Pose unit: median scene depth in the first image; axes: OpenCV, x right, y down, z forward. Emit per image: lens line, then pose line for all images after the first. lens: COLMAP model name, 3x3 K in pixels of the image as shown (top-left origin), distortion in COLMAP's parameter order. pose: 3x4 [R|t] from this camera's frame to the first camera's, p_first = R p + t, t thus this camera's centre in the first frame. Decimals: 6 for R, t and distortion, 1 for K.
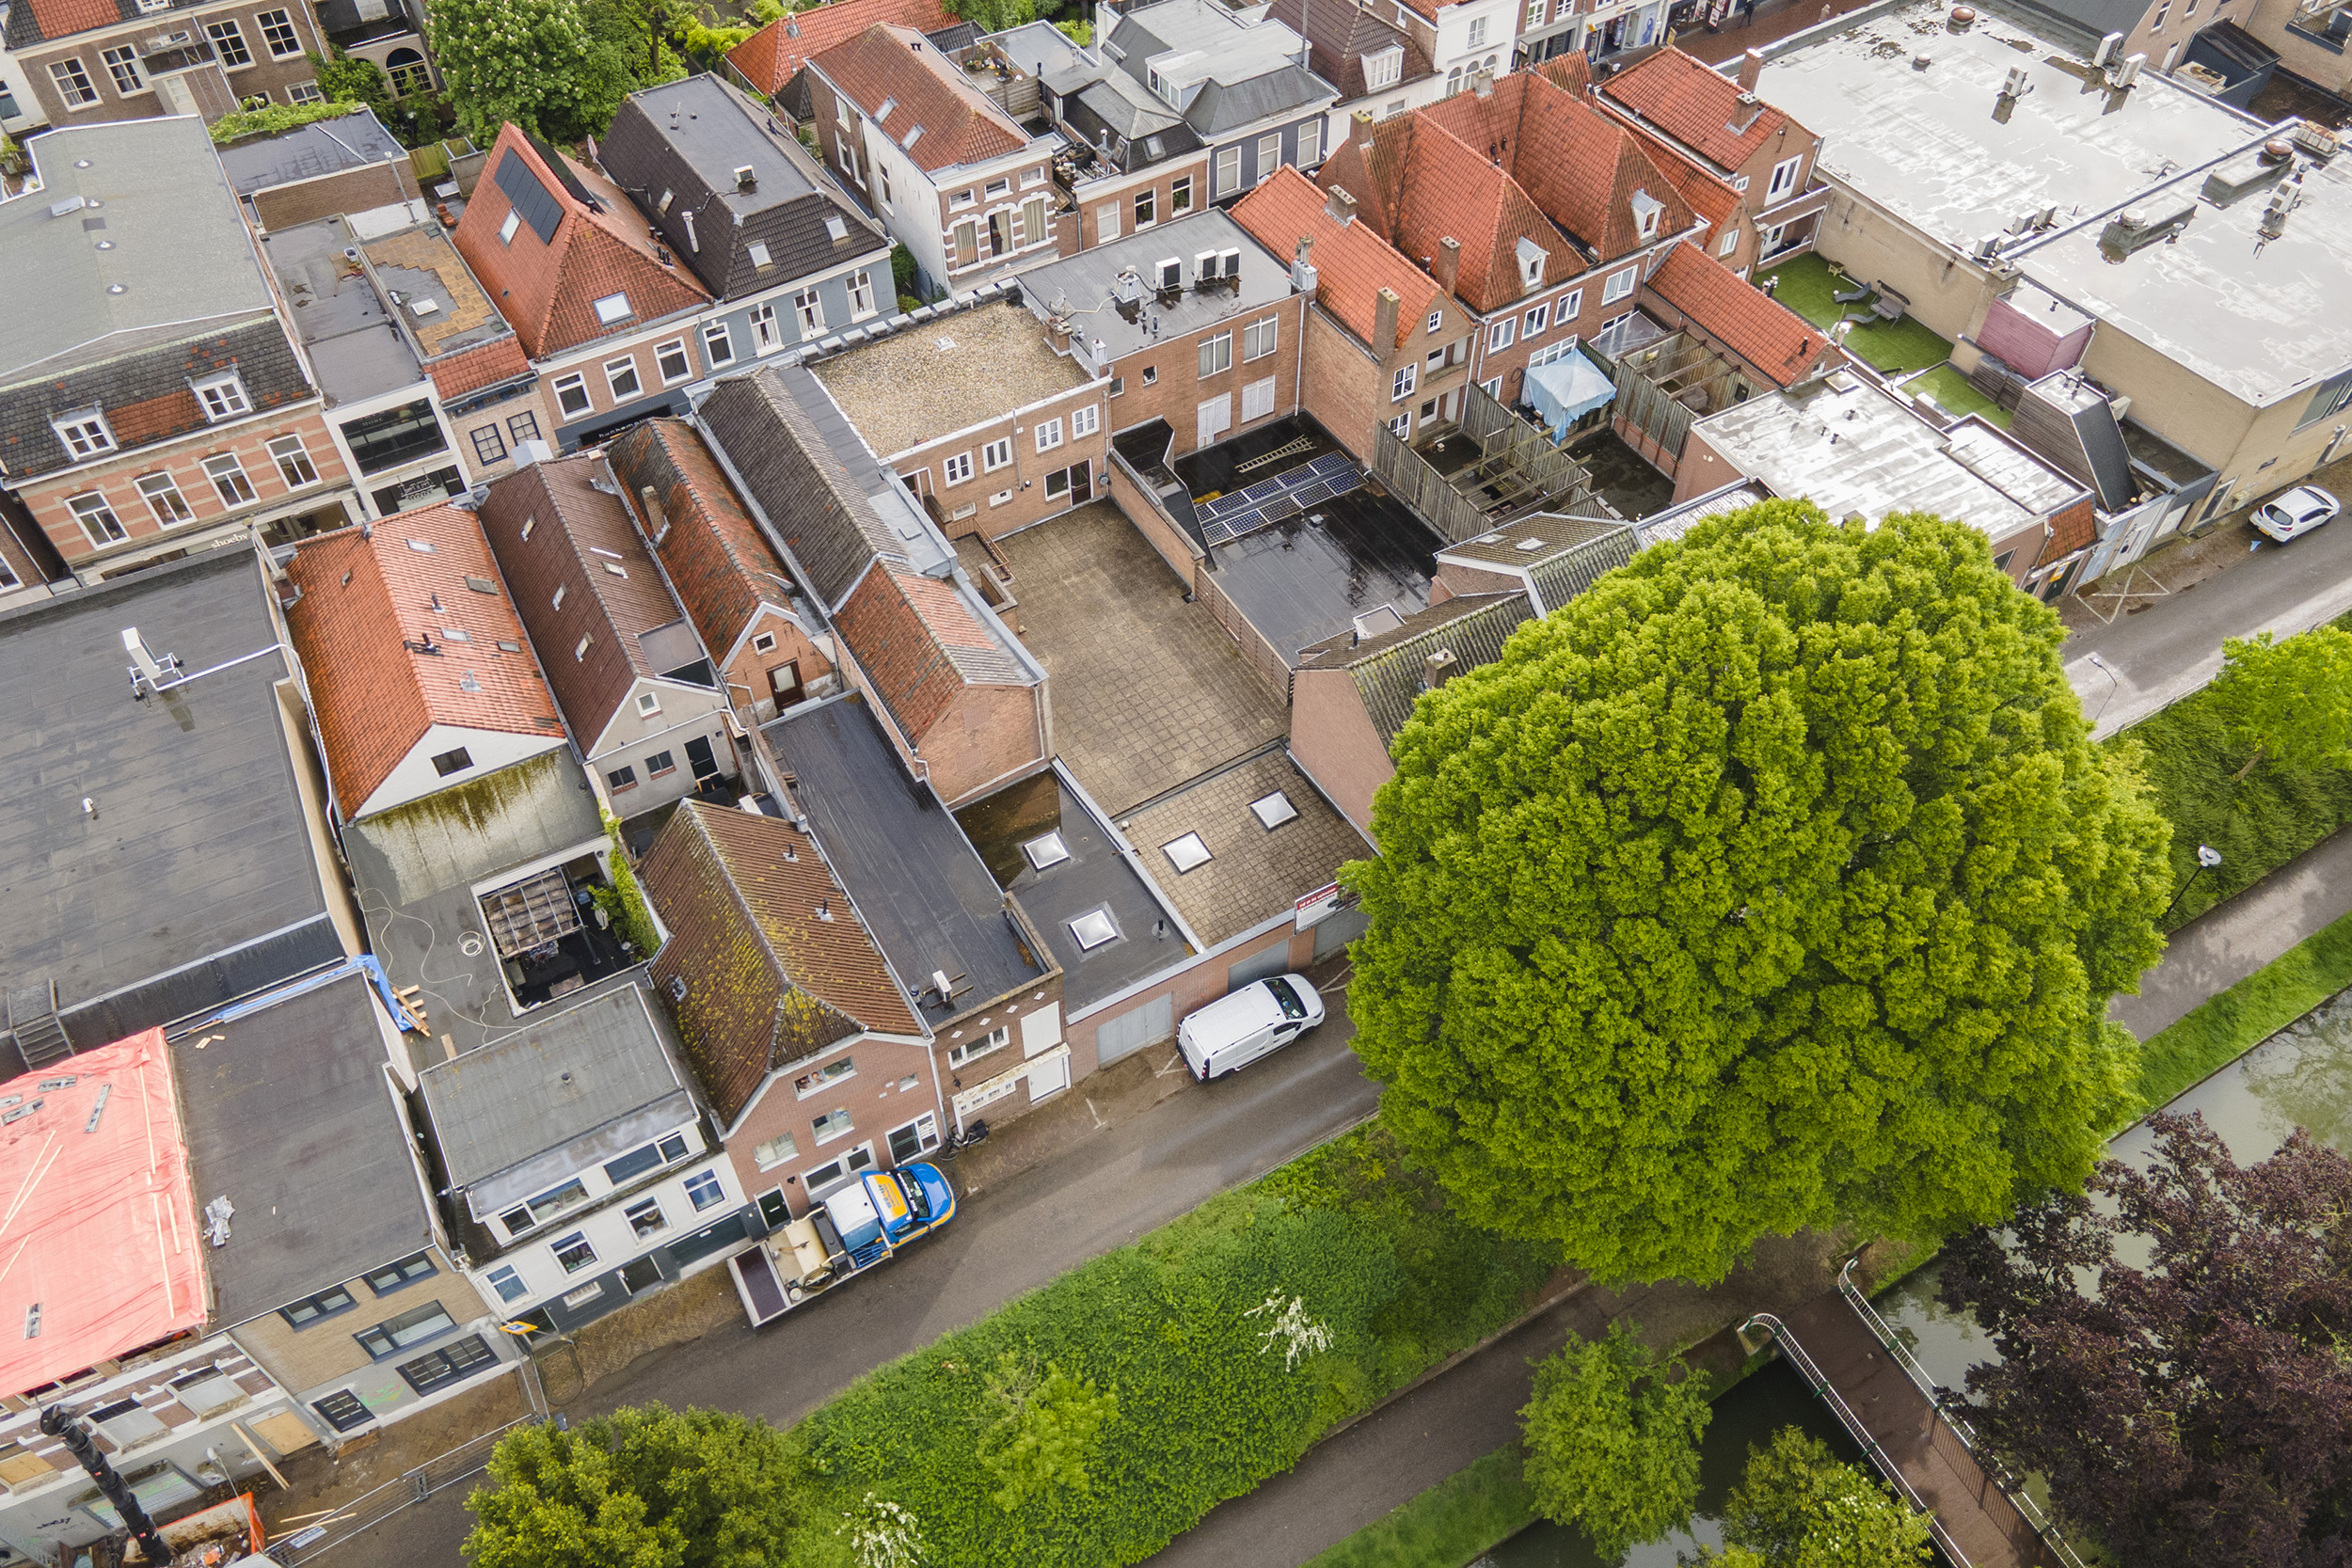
lens RADIAL K [[1684.5, 0, 1212.4], [0, 1684.5, 673.7], [0, 0, 1]] dist [0.018777, 0.049950]
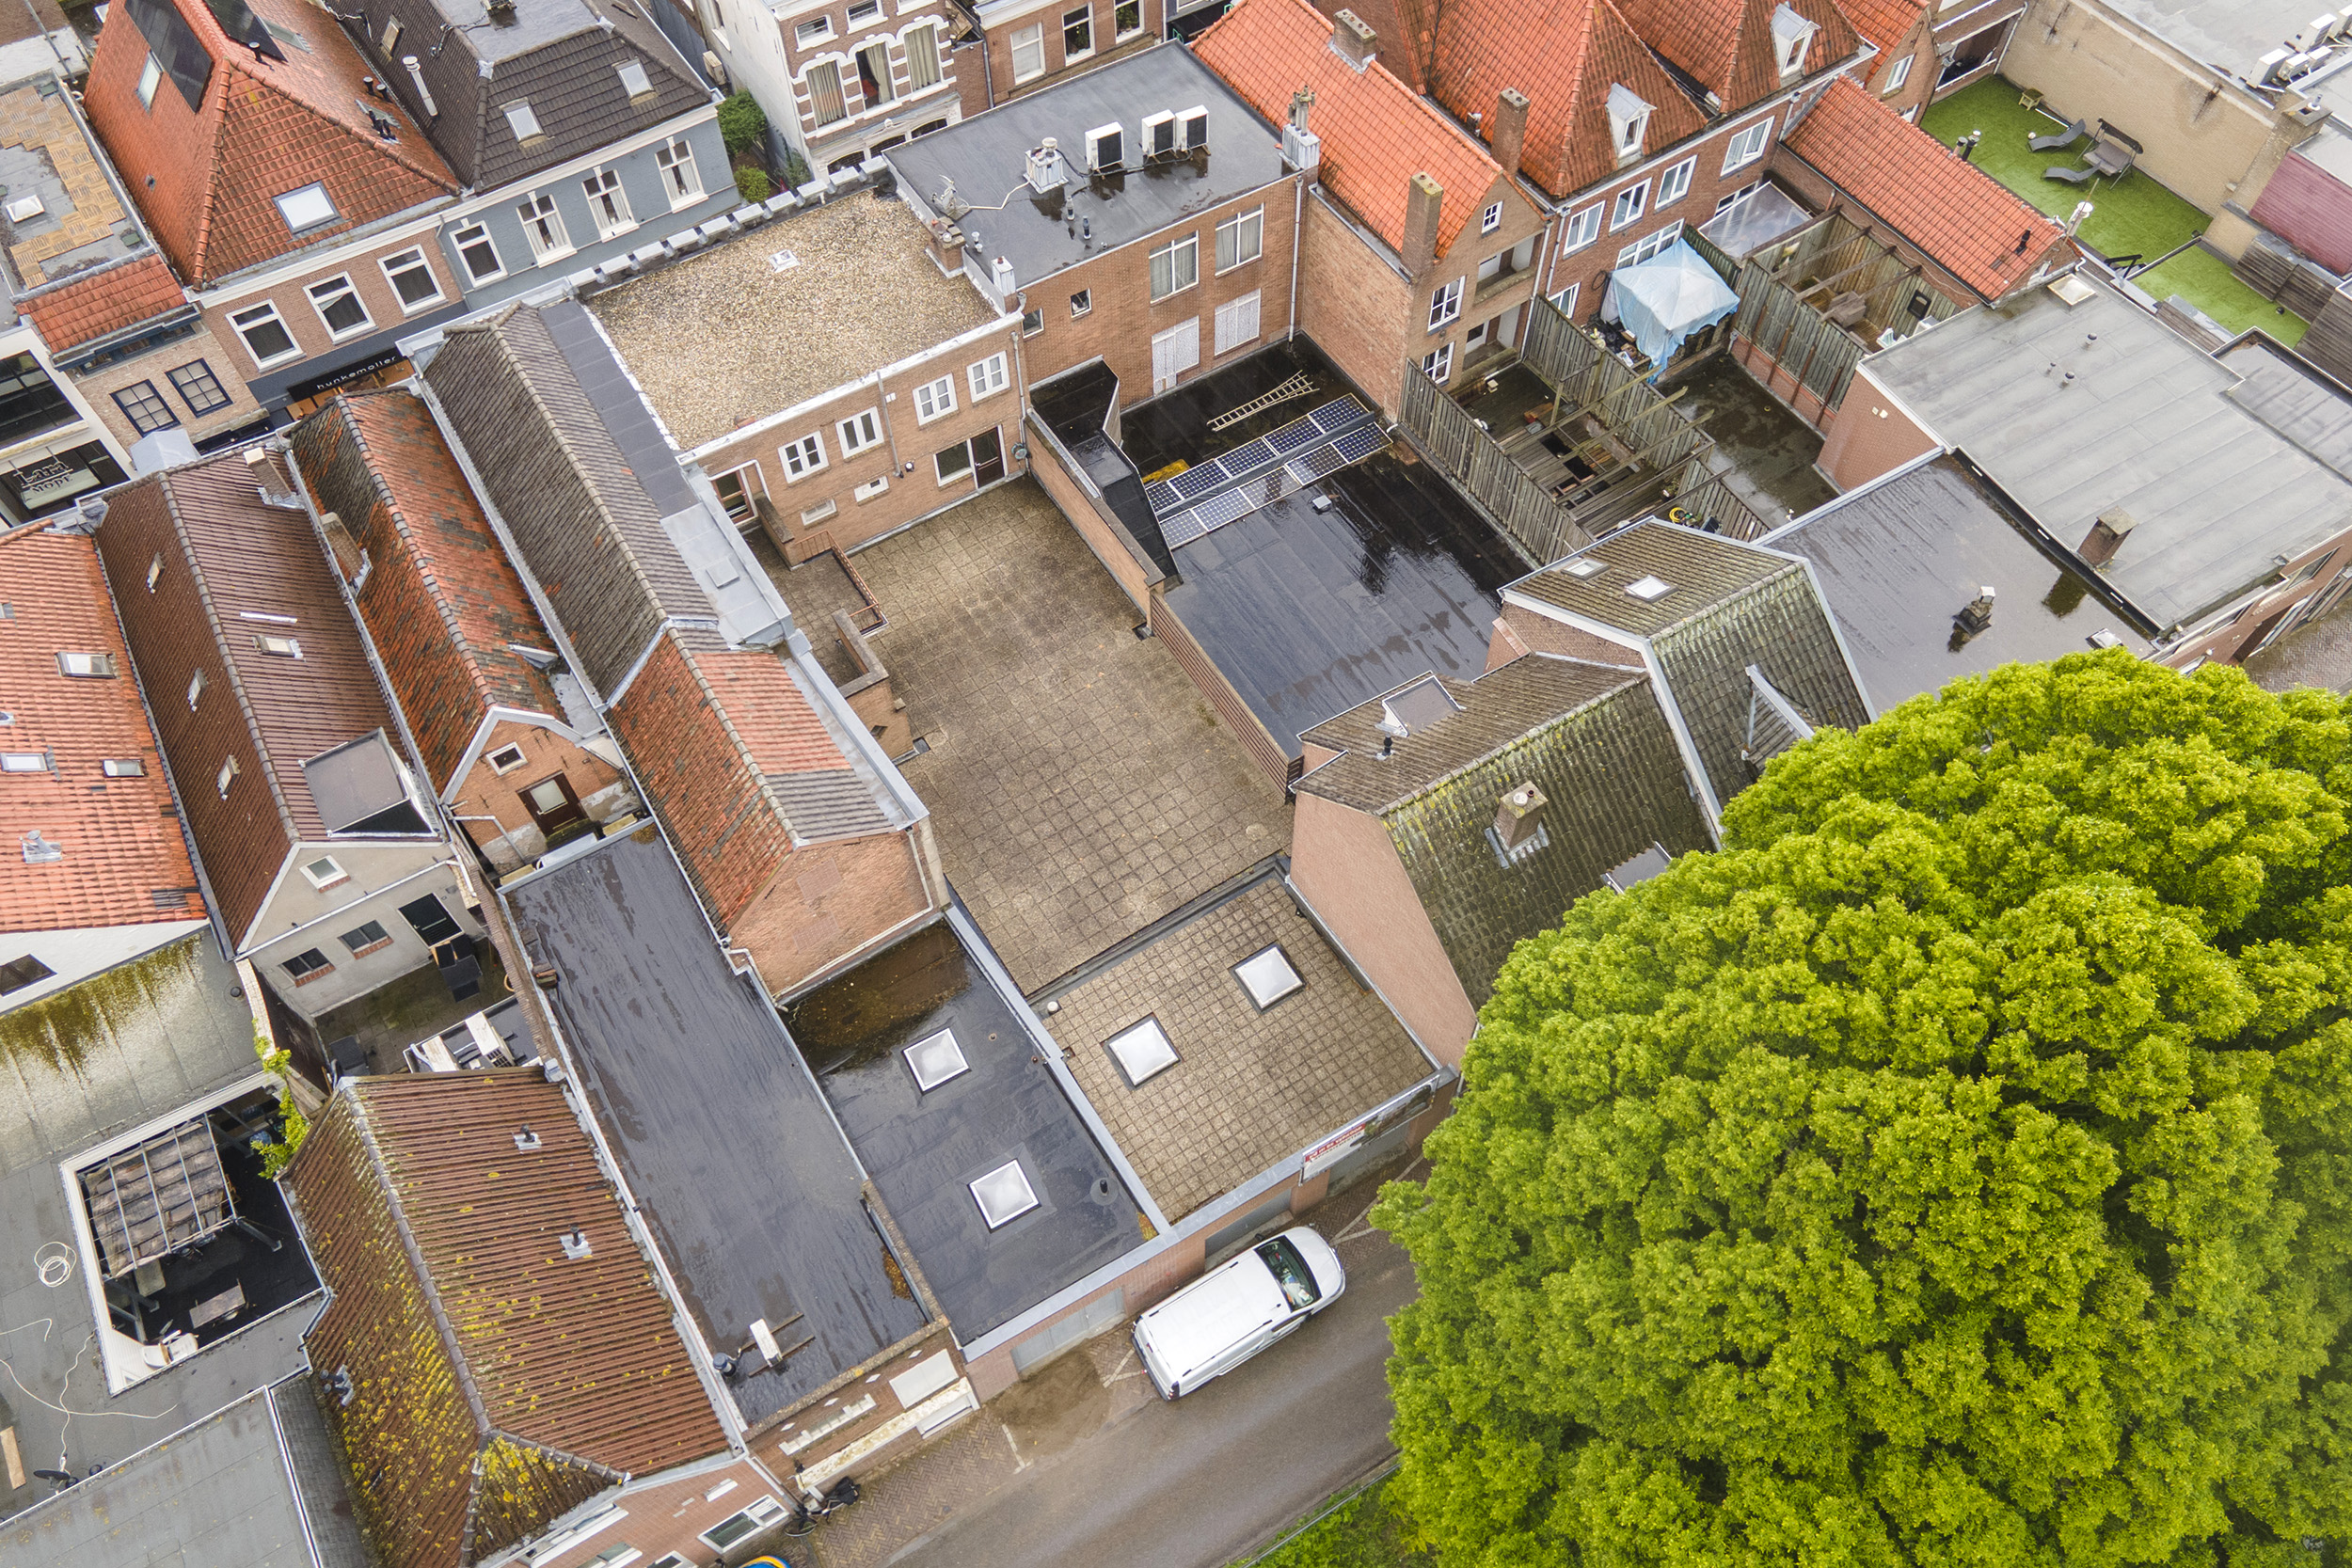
lens RADIAL K [[1695.0, 0, 1206.9], [0, 1695.0, 705.8], [0, 0, 1]] dist [-0.003118, 0.072263]
pose [[0.999840, -0.017526, 0.003680, 0.009872], [0.016820, 0.989591, 0.142925, -0.116906], [-0.006147, -0.142841, 0.989727, 0.297396]]
